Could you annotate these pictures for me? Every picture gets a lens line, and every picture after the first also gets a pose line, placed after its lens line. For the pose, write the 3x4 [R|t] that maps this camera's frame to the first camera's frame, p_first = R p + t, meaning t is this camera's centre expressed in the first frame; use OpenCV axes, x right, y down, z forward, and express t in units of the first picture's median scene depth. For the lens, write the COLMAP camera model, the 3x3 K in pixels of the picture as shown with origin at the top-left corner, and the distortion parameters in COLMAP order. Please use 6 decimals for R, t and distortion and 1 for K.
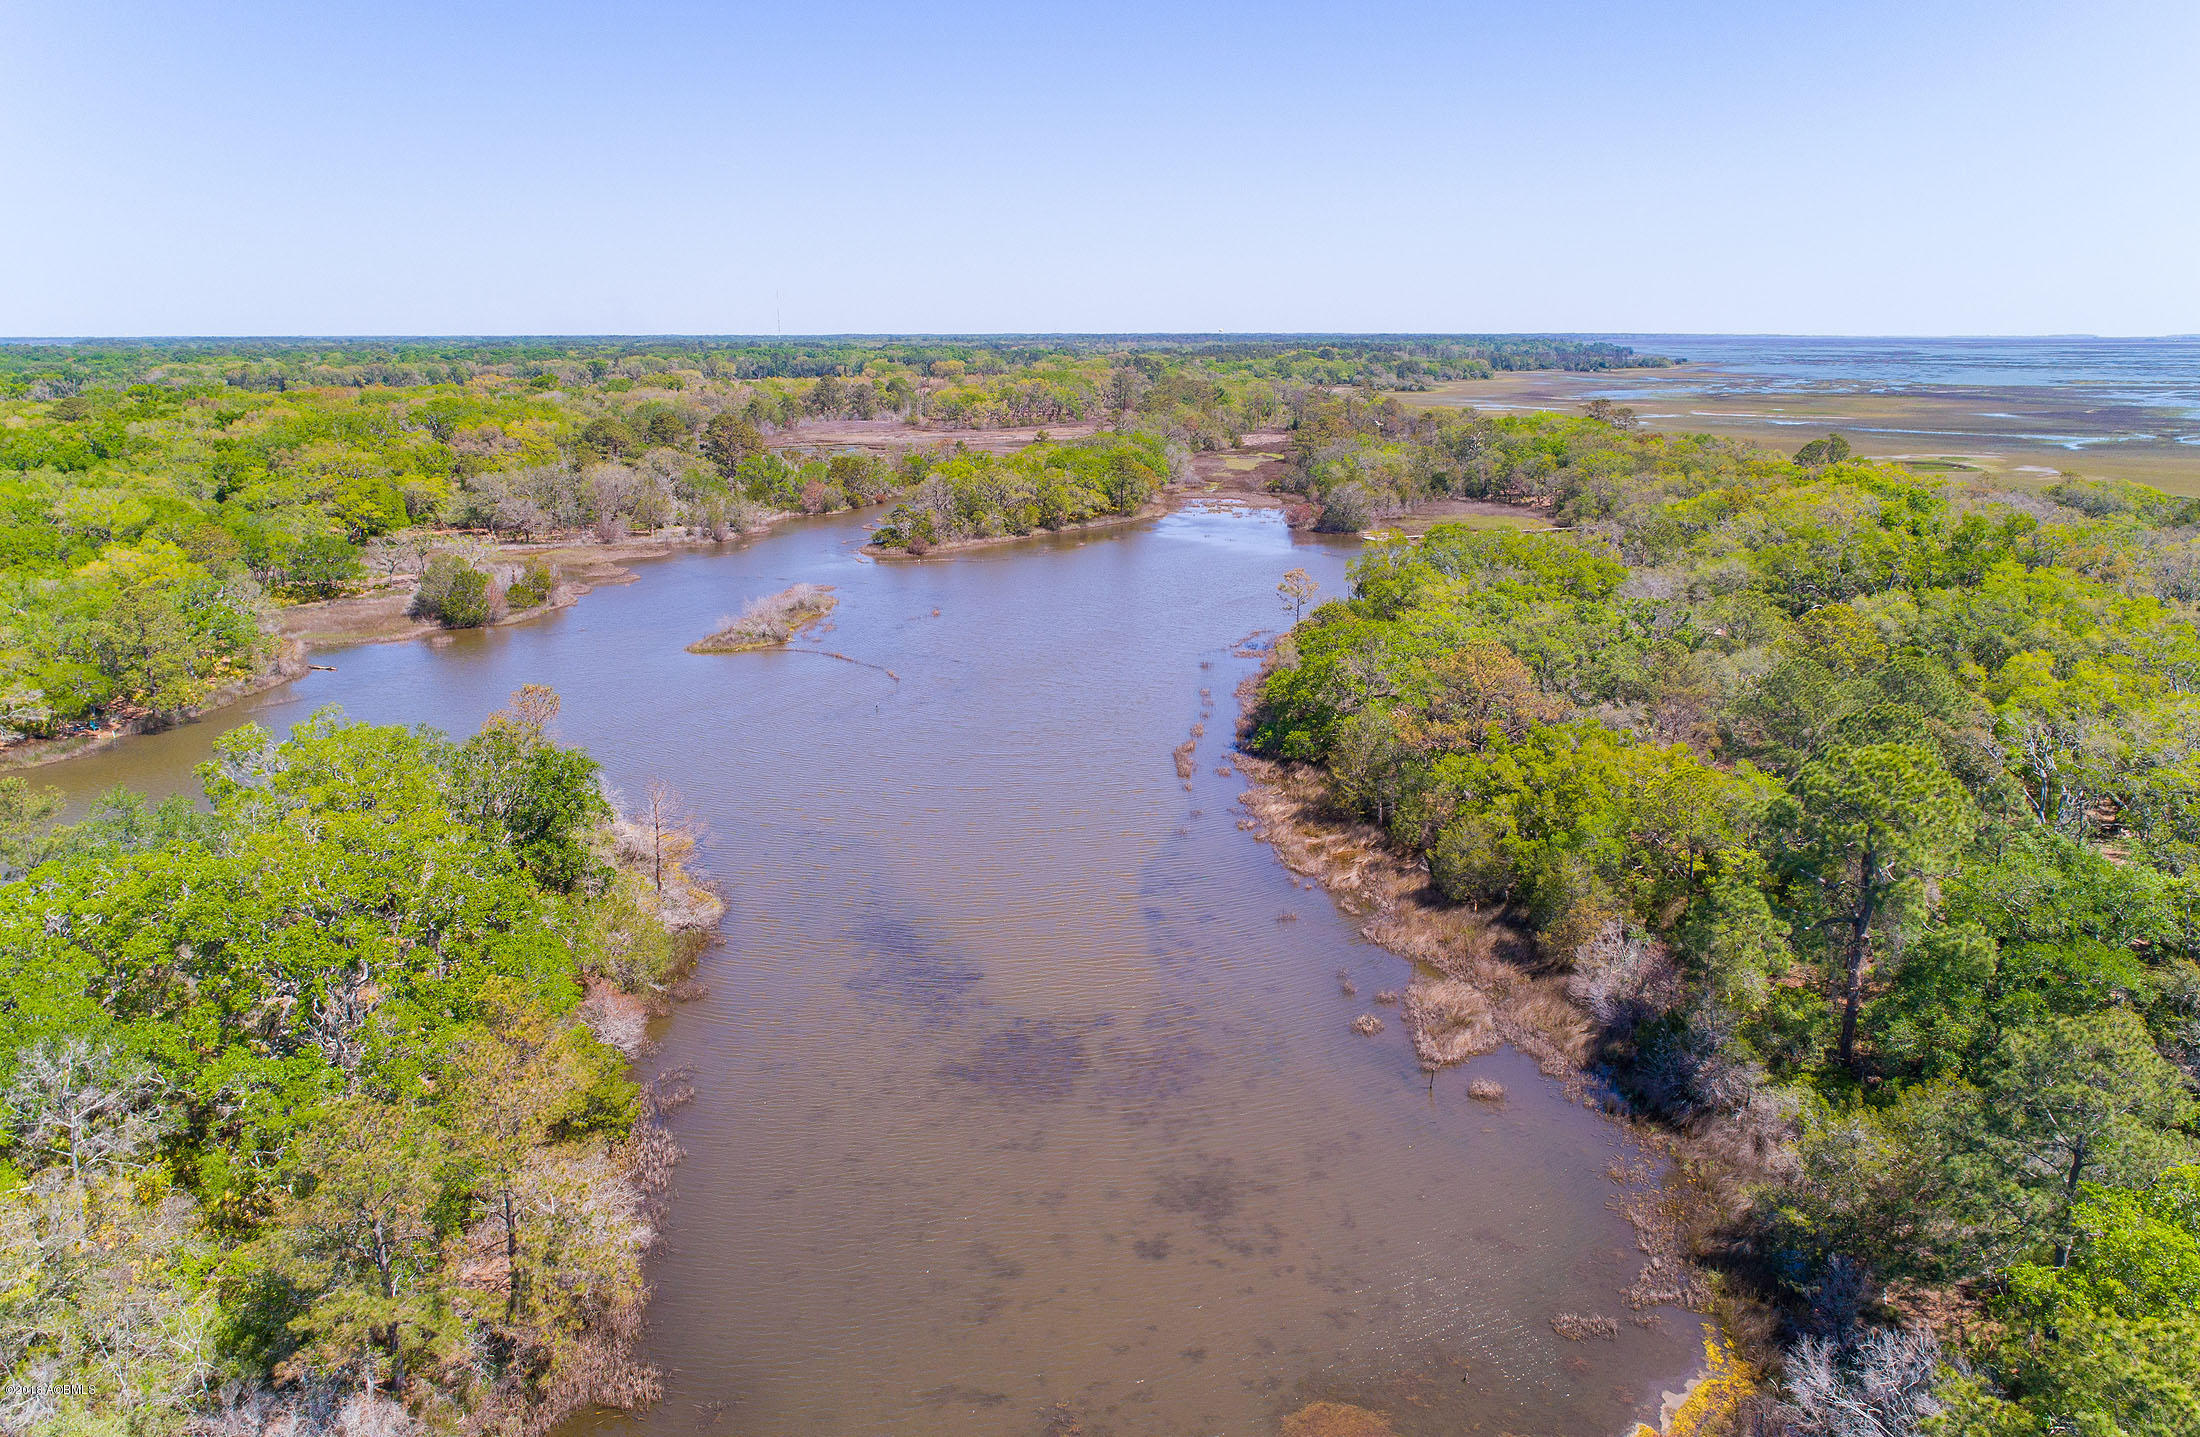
lens RADIAL K [[1502.6, 0, 1100.0], [0, 1502.6, 718.5], [0, 0, 1]] dist [-0.001691, 0.004793]
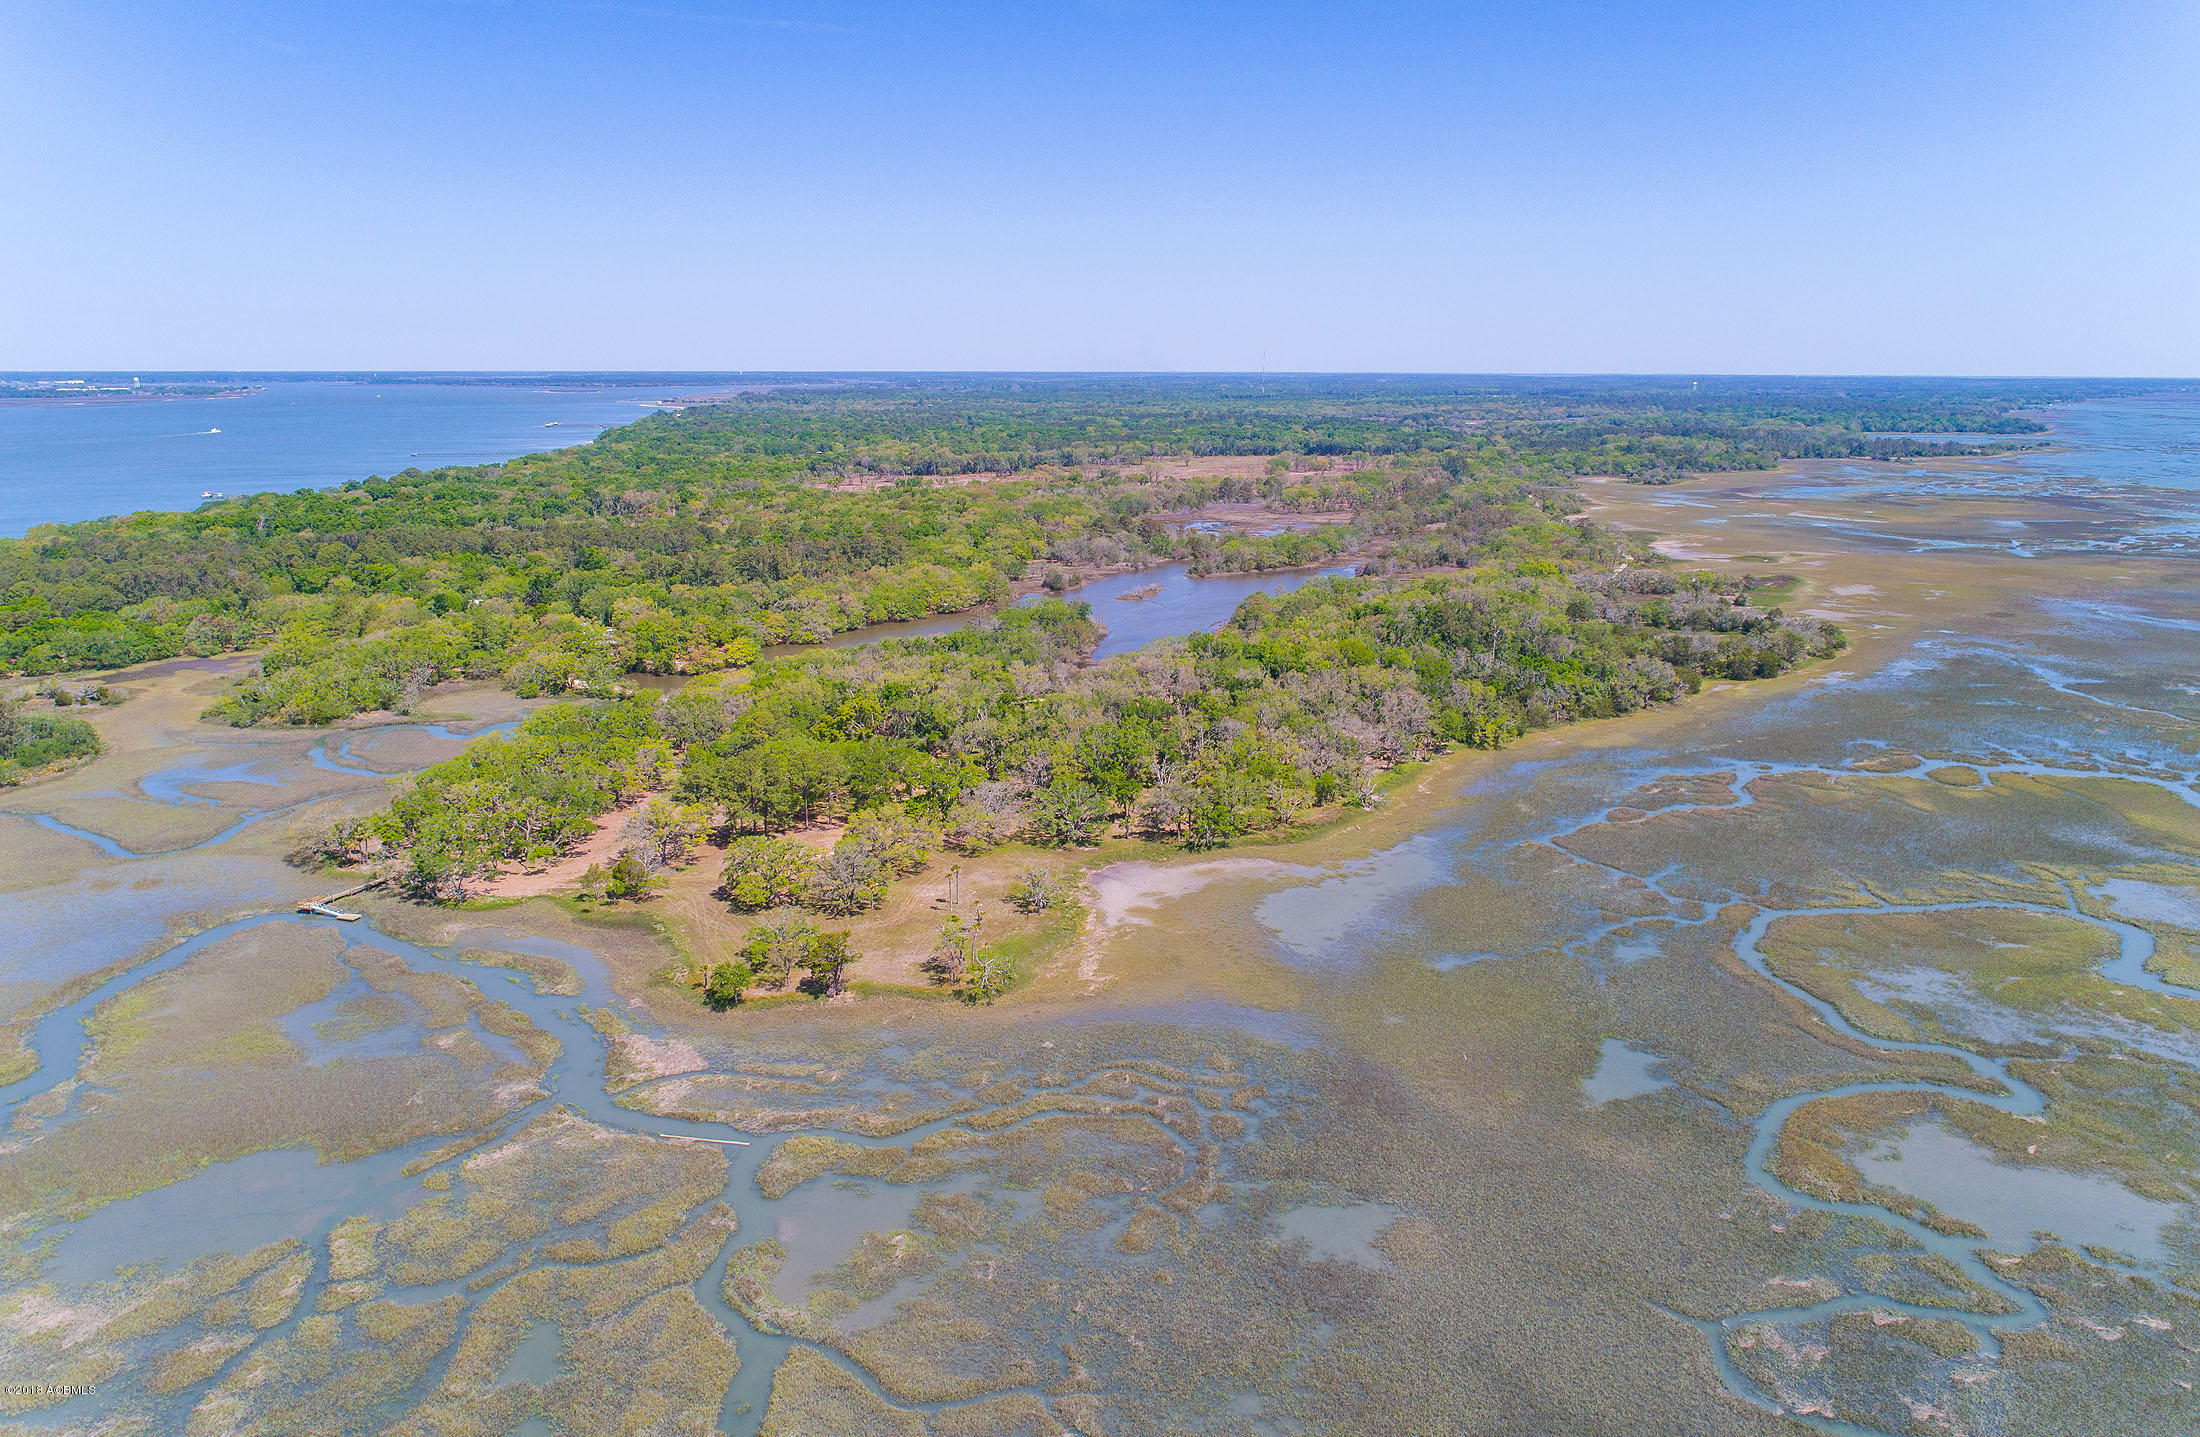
lens RADIAL K [[1502.6, 0, 1100.0], [0, 1502.6, 718.5], [0, 0, 1]] dist [-0.001691, 0.004793]
pose [[0.948189, 0.077364, -0.308145, 0.542689], [-0.084073, 0.996423, -0.008534, 0.181212], [0.306383, 0.033998, 0.951301, -1.602214]]
